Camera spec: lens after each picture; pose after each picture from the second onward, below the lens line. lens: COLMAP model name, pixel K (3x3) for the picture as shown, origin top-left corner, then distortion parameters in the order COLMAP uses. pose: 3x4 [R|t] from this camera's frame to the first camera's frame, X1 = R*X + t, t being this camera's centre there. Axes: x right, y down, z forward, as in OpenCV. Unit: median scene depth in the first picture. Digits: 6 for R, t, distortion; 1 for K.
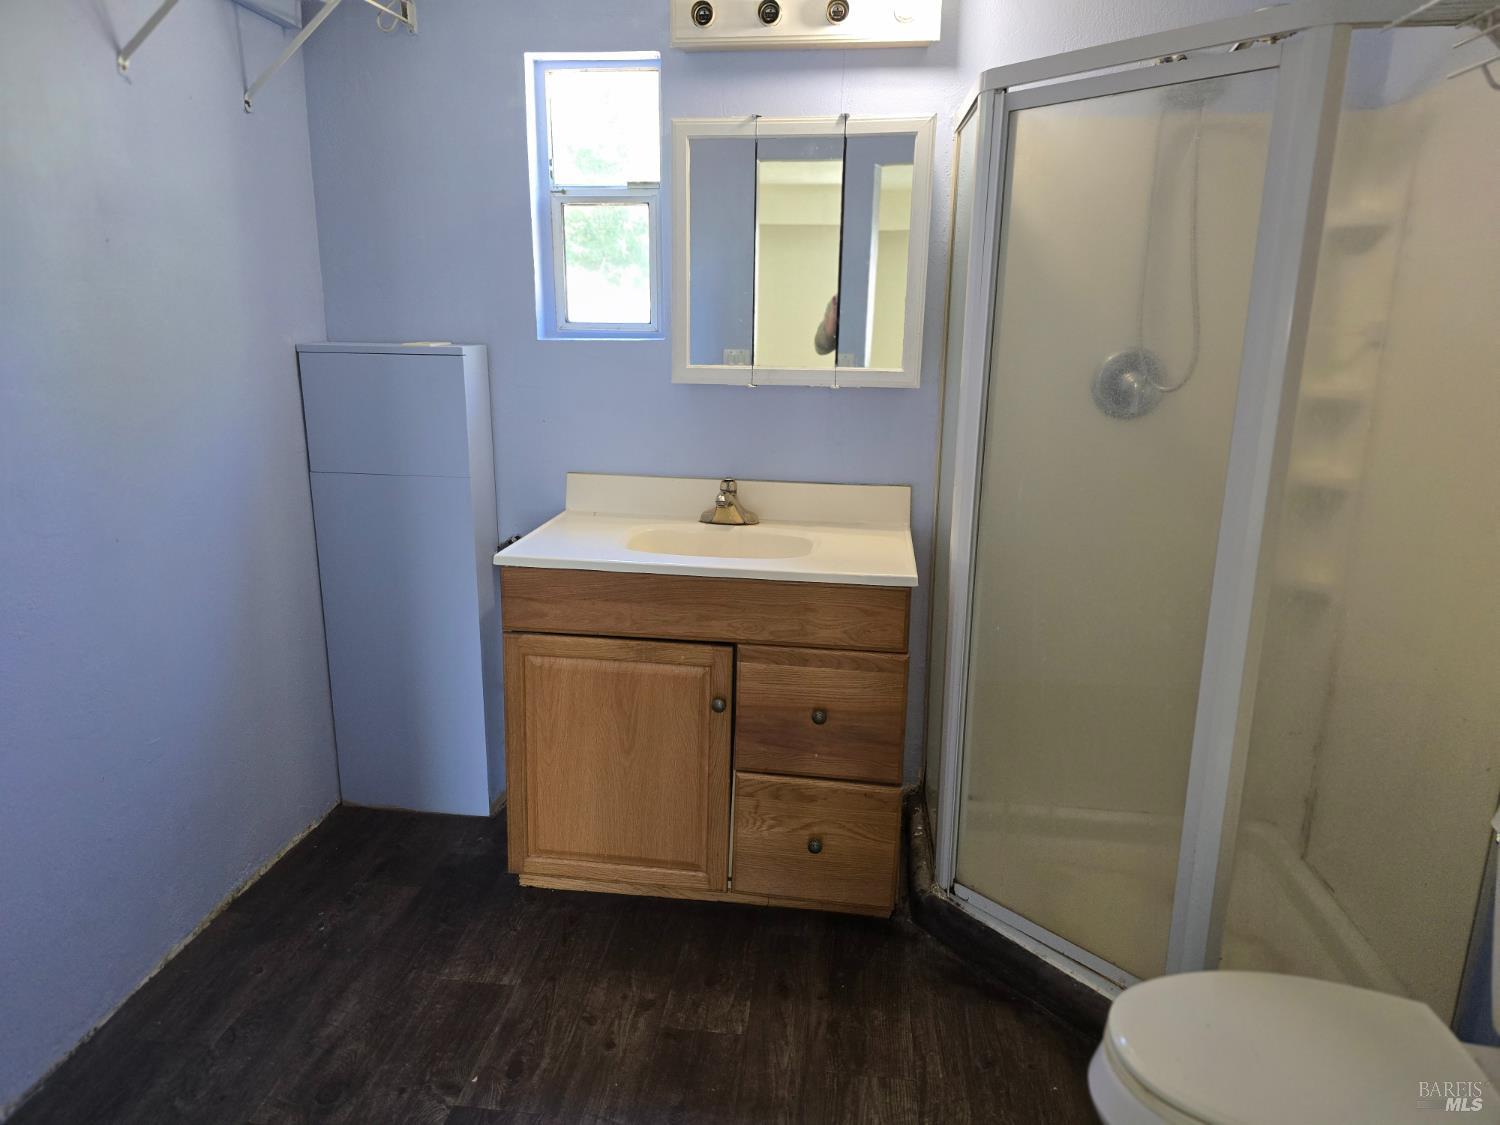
lens RADIAL K [[1005.4, 0, 734.7], [0, 1005.4, 564.5], [0, 0, 1]] dist [0.067767, -0.058549]
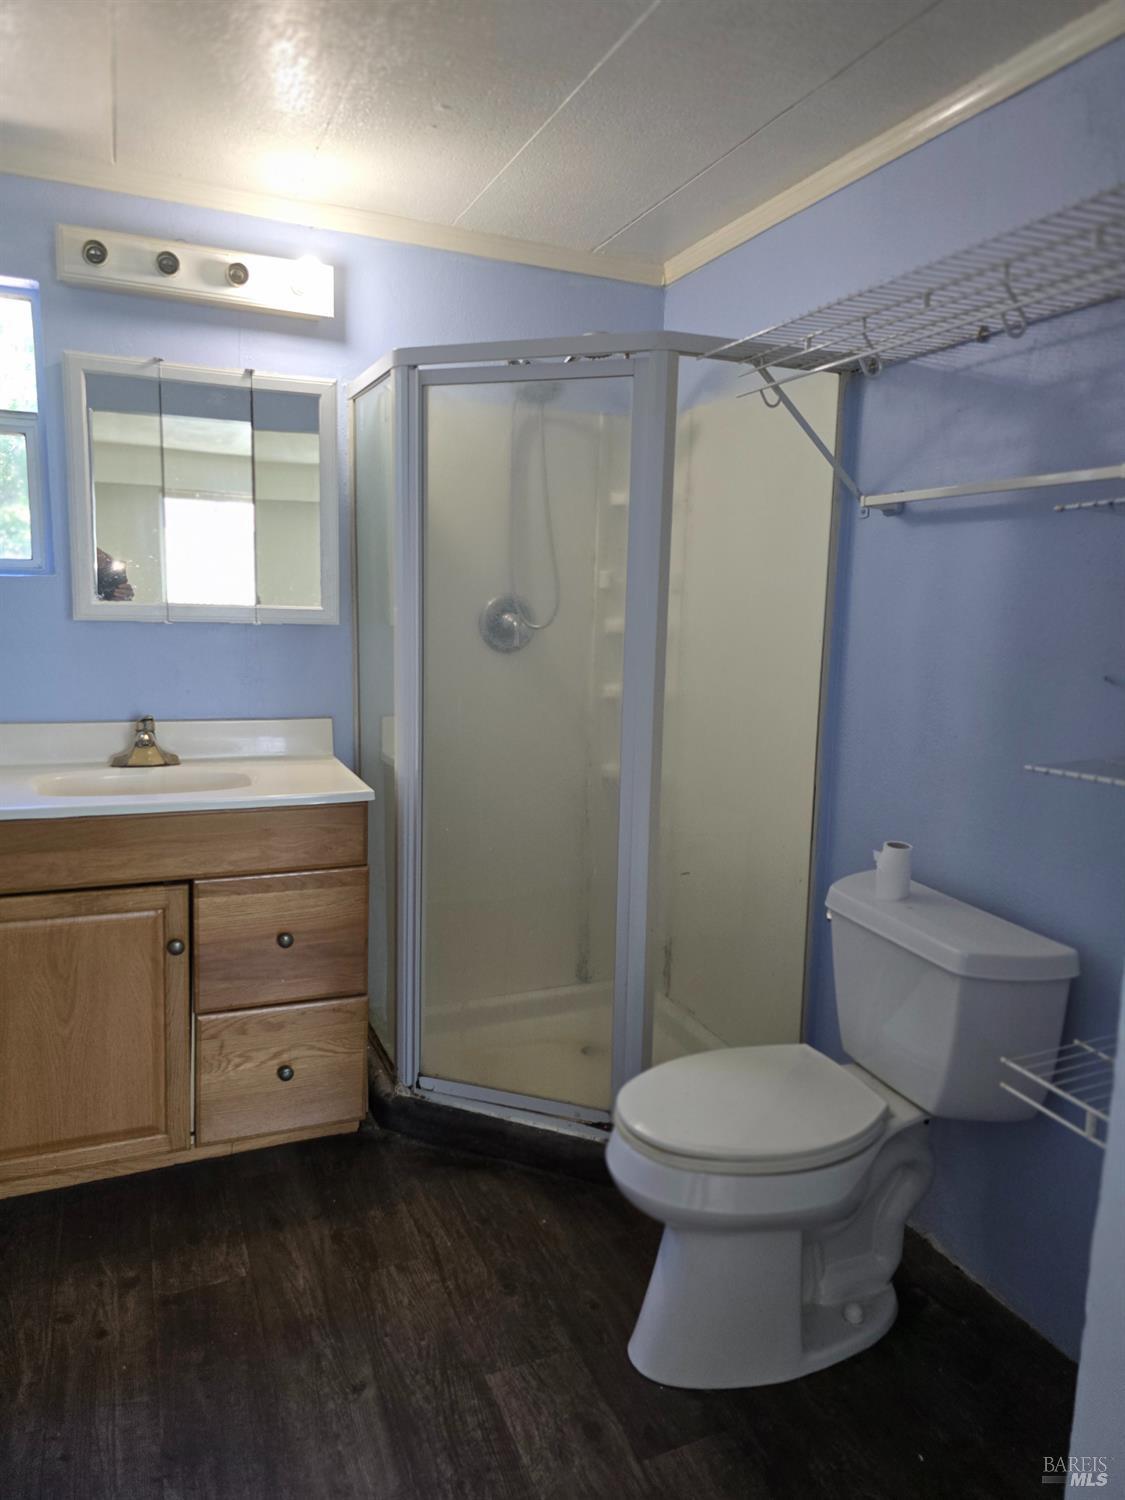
lens RADIAL K [[1005.4, 0, 558.3], [0, 1005.4, 748.8], [0, 0, 1]] dist [0.067767, -0.058549]
pose [[0.860853, -0.064714, 0.504722, -0.179473], [0.108220, 0.992473, -0.057328, 0.047066], [-0.497213, 0.103973, 0.861376, -0.035735]]
